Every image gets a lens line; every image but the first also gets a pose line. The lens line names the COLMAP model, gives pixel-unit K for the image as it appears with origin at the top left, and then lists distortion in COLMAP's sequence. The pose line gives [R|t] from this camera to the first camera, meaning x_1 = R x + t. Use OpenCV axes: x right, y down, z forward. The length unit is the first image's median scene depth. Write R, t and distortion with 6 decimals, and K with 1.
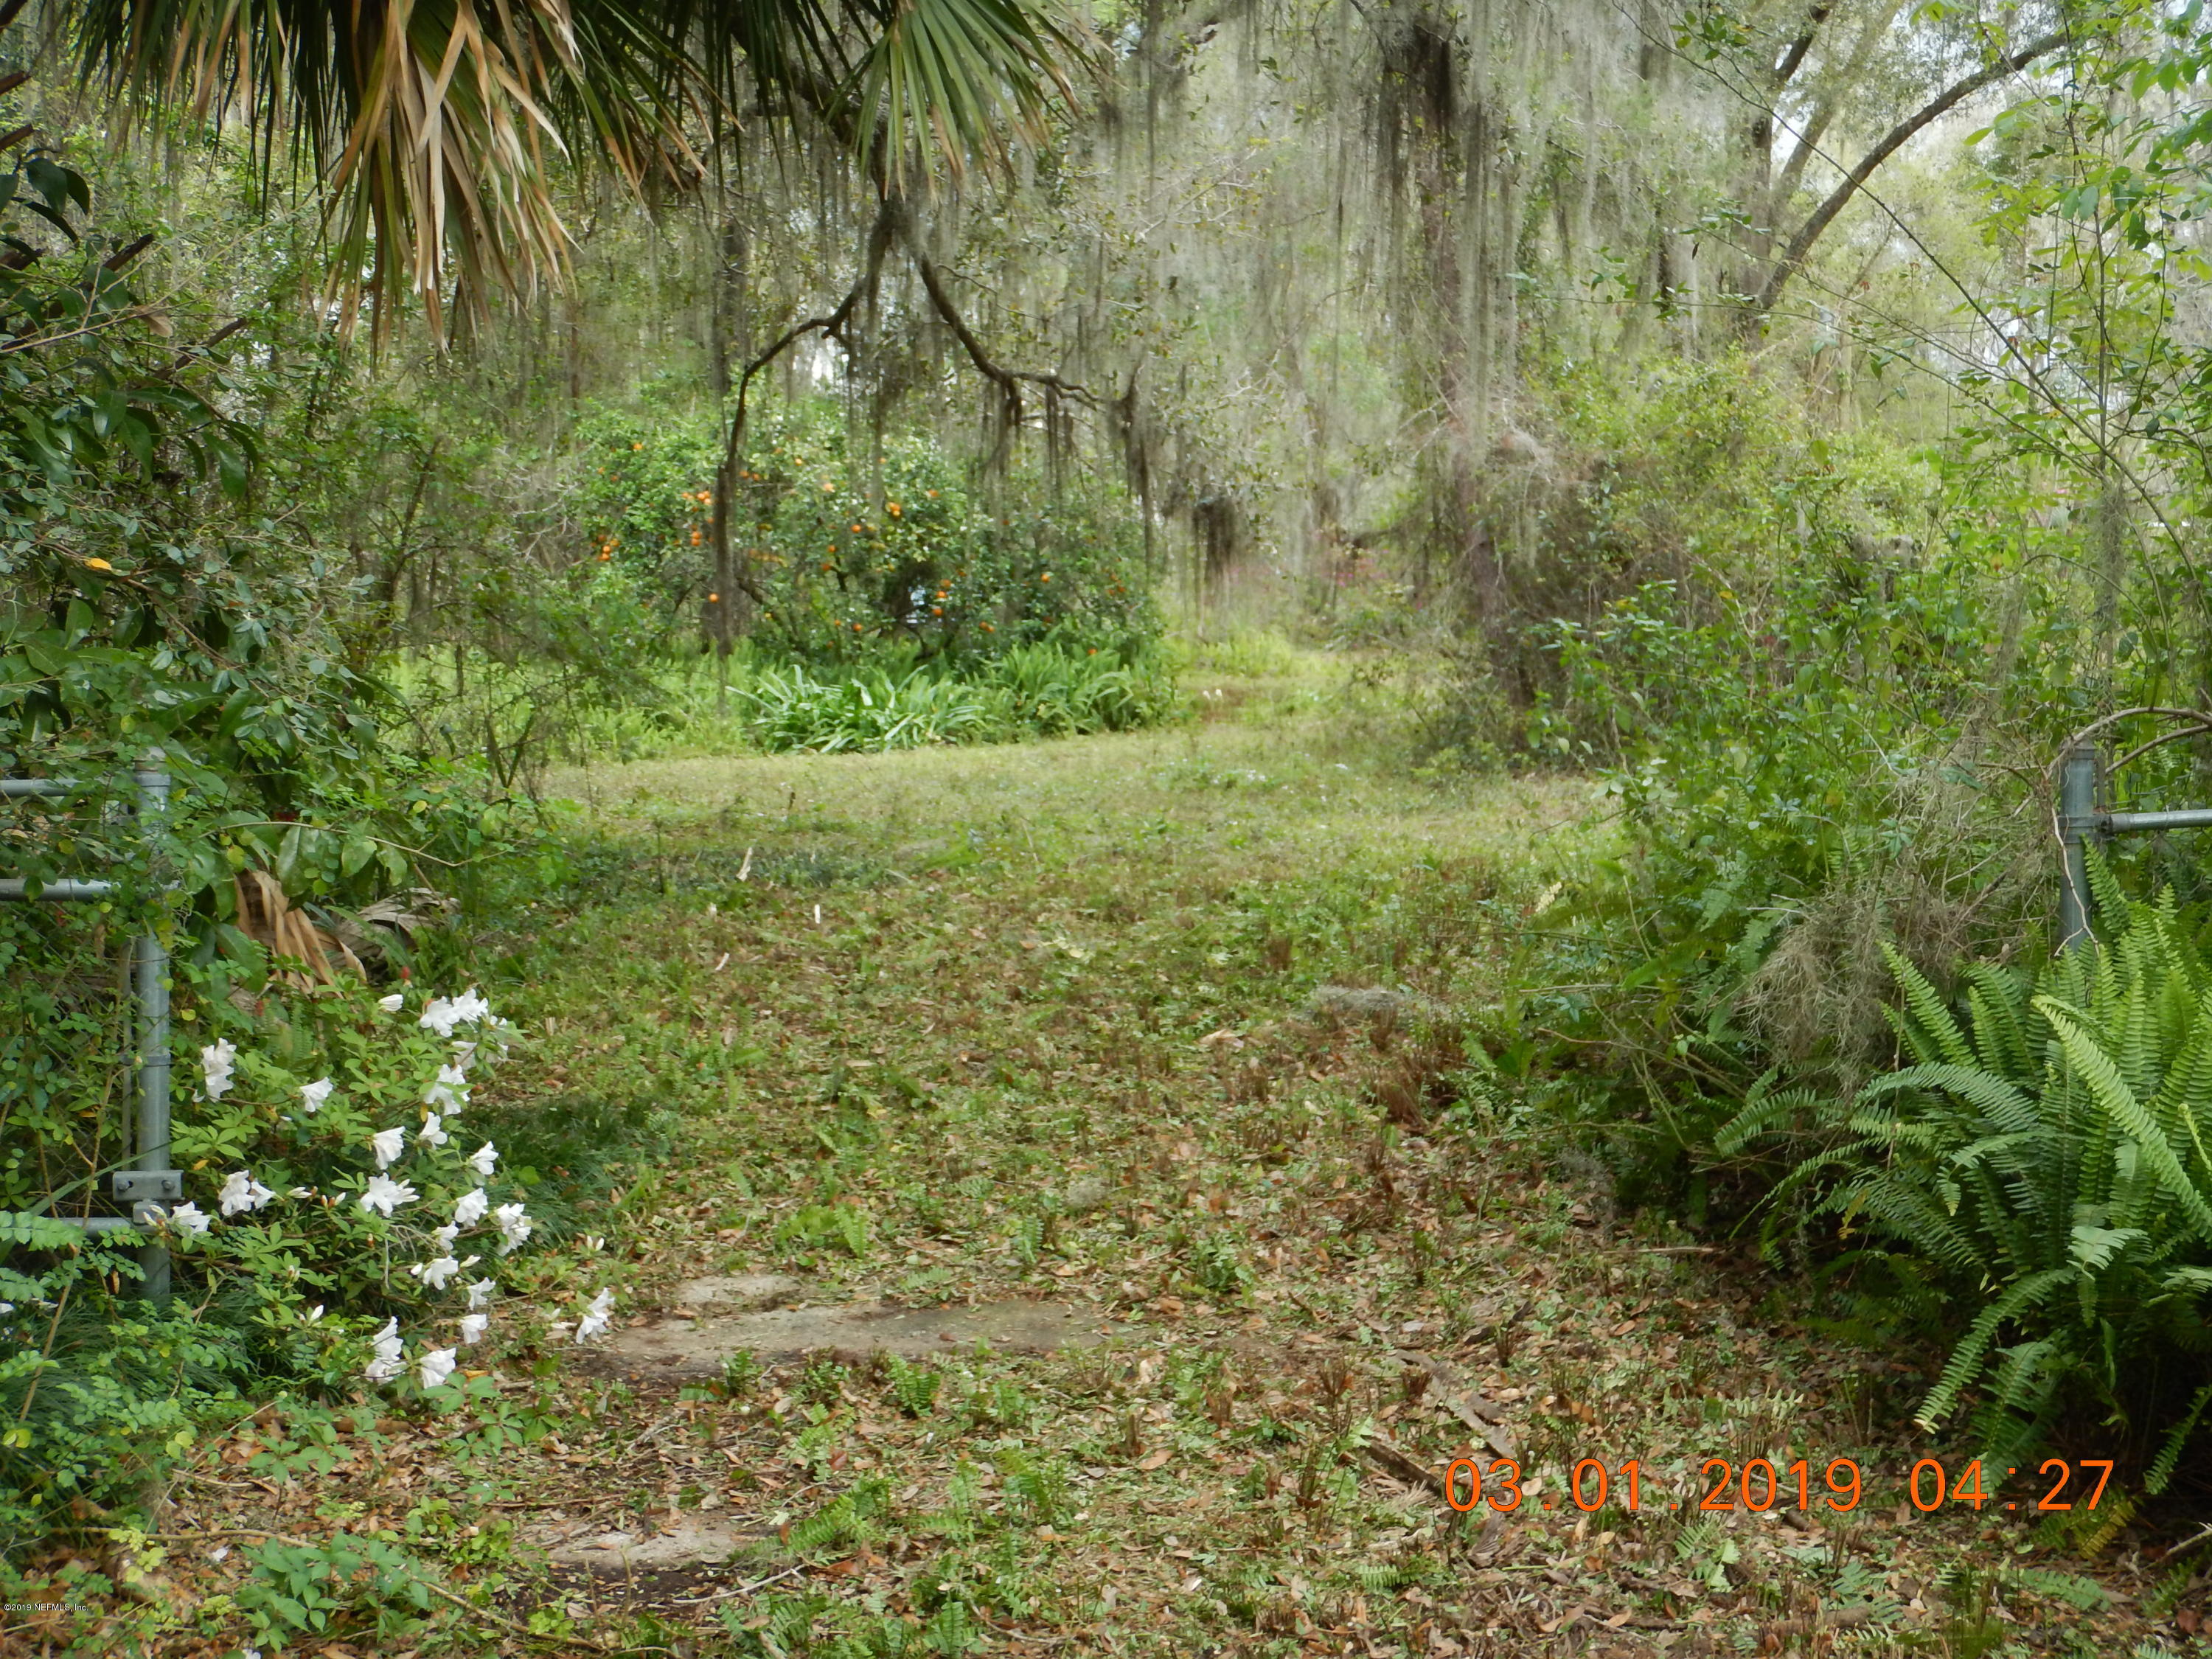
lens RADIAL K [[3304.1, 0, 1106.0], [0, 3304.1, 829.5], [0, 0, 1]] dist [0.083820, 0.069247]
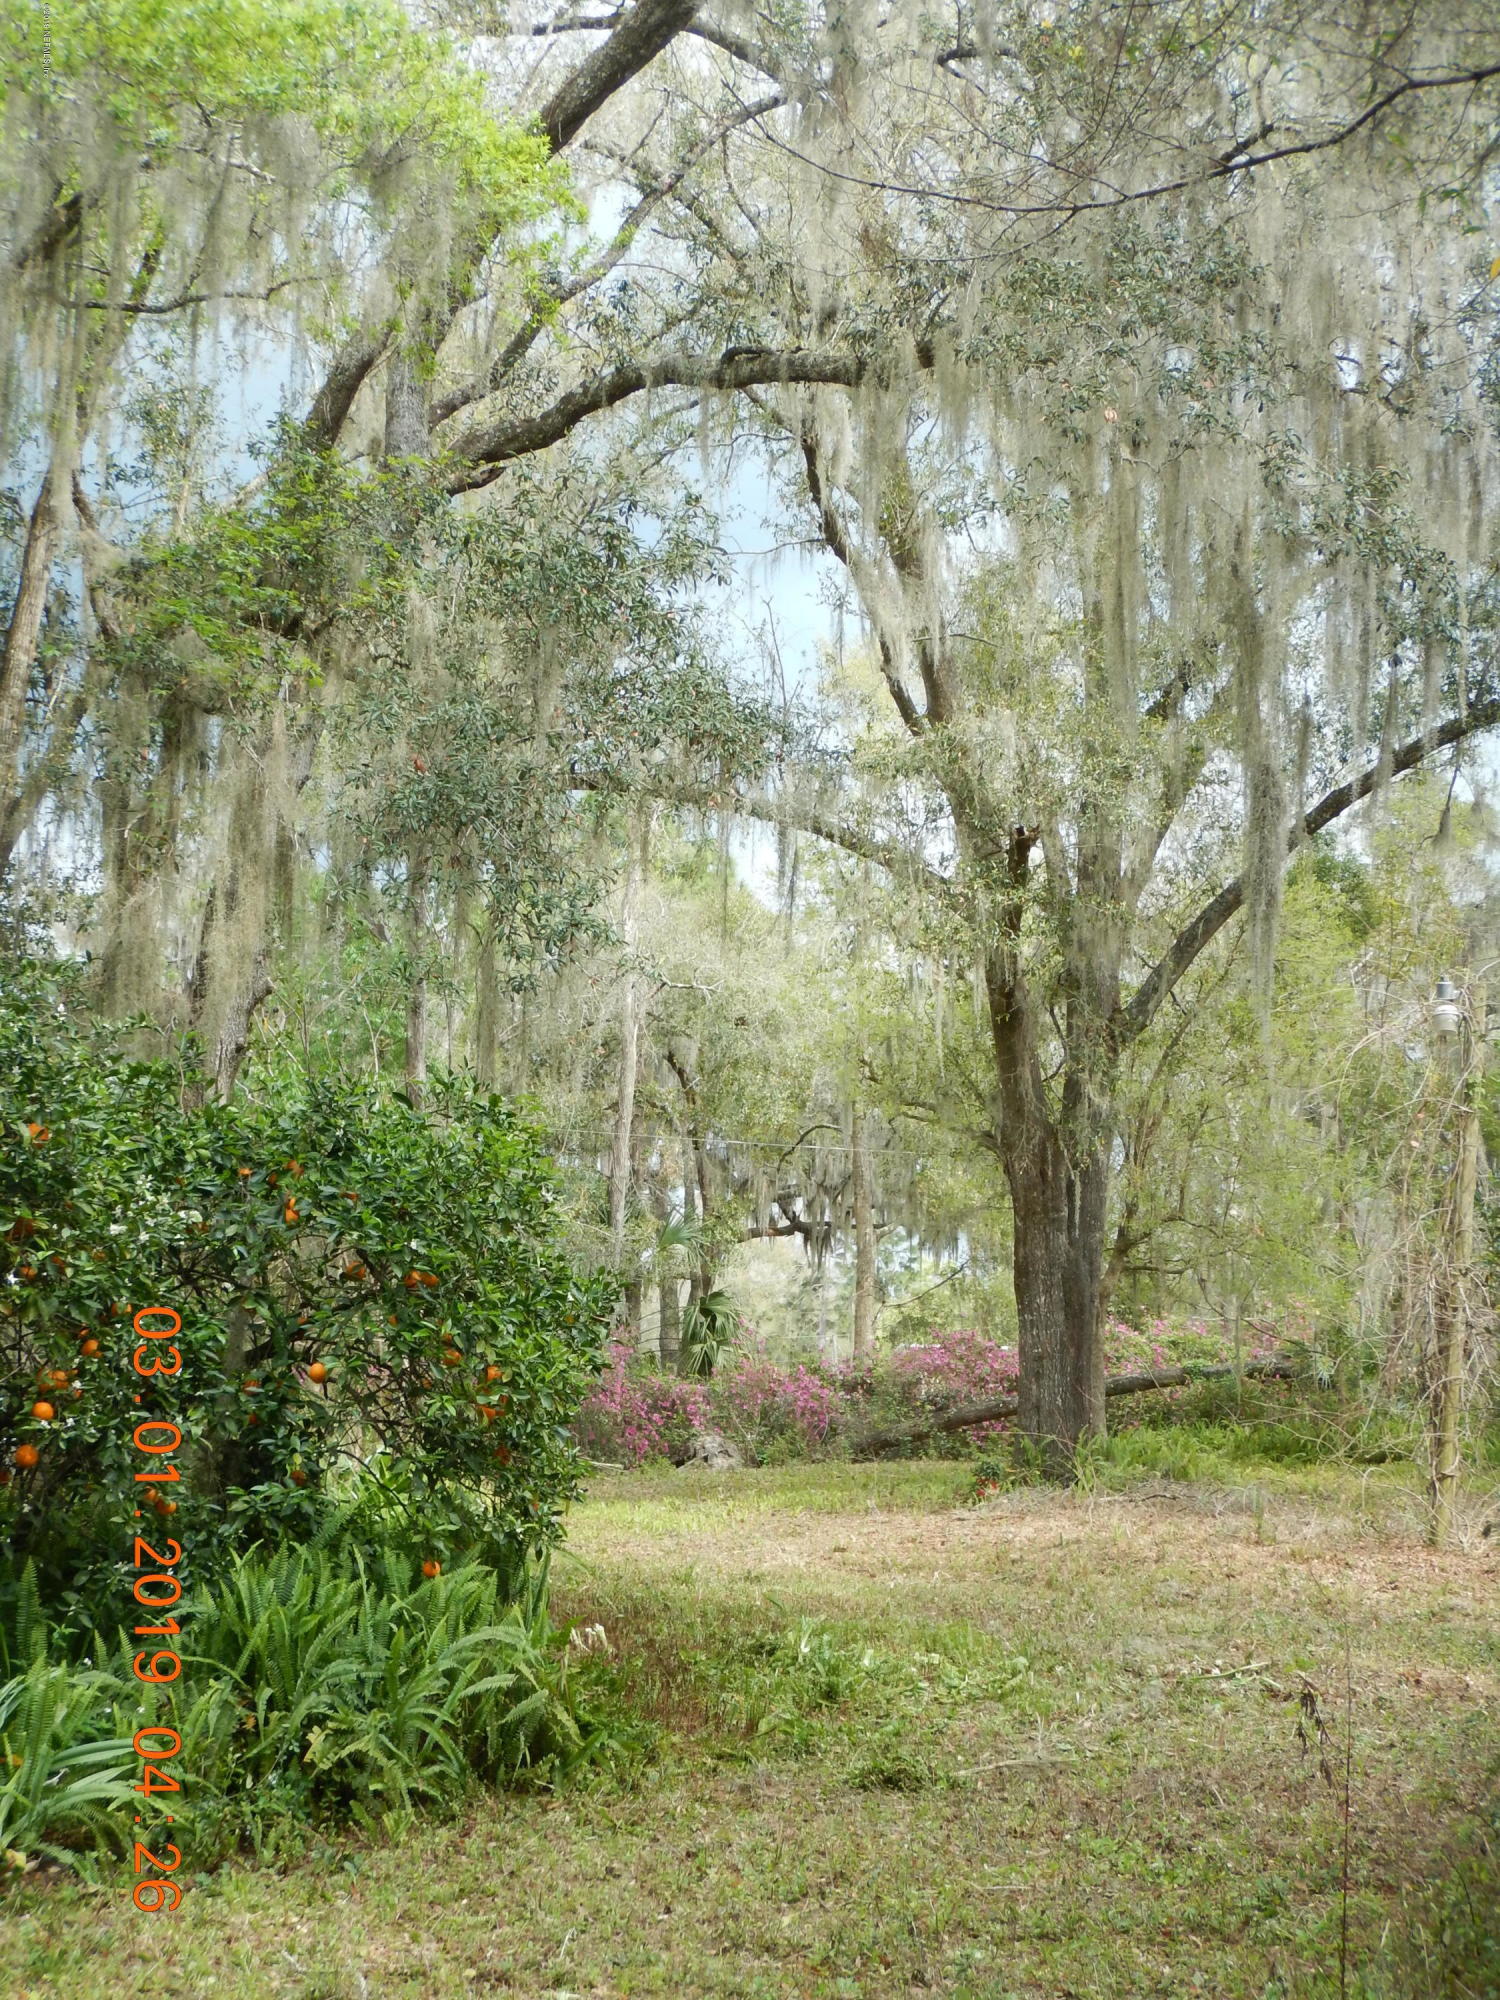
lens RADIAL K [[2987.4, 0, 750.0], [0, 2987.4, 1000.0], [0, 0, 1]] dist [0.083820, 0.069247]
pose [[0.973573, 0.060077, 0.220330, -0.050982], [-0.014899, 0.979431, -0.201227, -0.051149], [-0.227888, 0.192626, 0.954443, 0.677523]]
